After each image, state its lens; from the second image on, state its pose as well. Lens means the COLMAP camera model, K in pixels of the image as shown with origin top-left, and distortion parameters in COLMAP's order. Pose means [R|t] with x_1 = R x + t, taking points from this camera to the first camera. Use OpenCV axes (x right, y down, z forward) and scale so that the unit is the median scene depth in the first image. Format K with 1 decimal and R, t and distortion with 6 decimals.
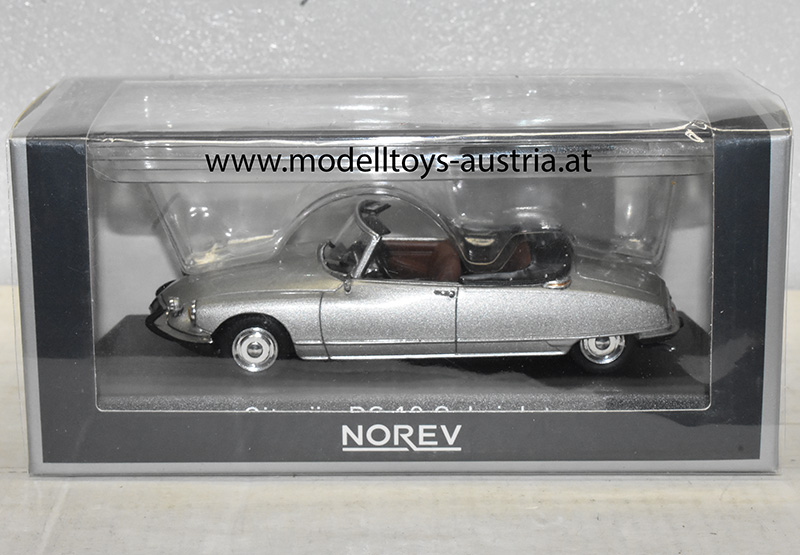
lens RADIAL K [[1962.3, 0, 400.0], [0, 1962.3, 277.5], [0, 0, 1]] dist [-0.053238, -0.342293]
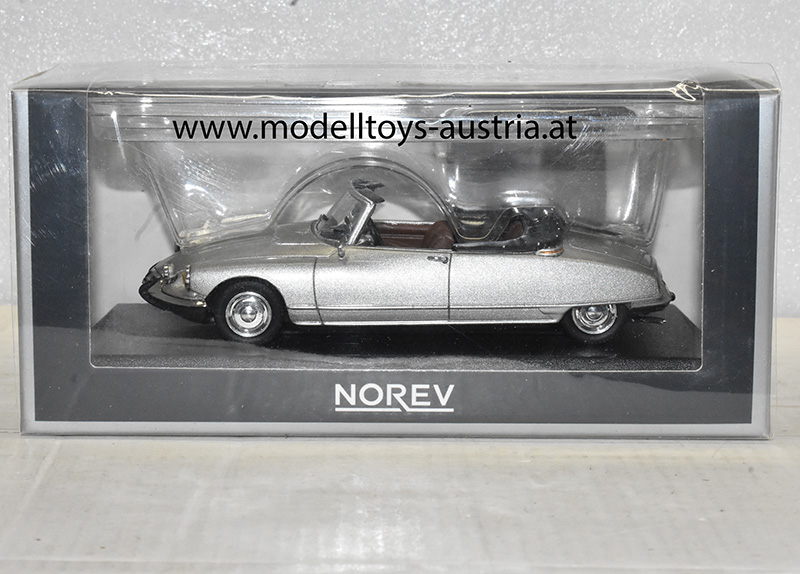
lens RADIAL K [[2058.3, 0, 400.0], [0, 2058.3, 287.0], [0, 0, 1]] dist [-0.051342, -0.679746]
pose [[0.999894, 0.008889, 0.011505, -0.008743], [-0.007819, 0.995922, -0.089883, 0.117576], [-0.012257, 0.089784, 0.995886, -0.050813]]
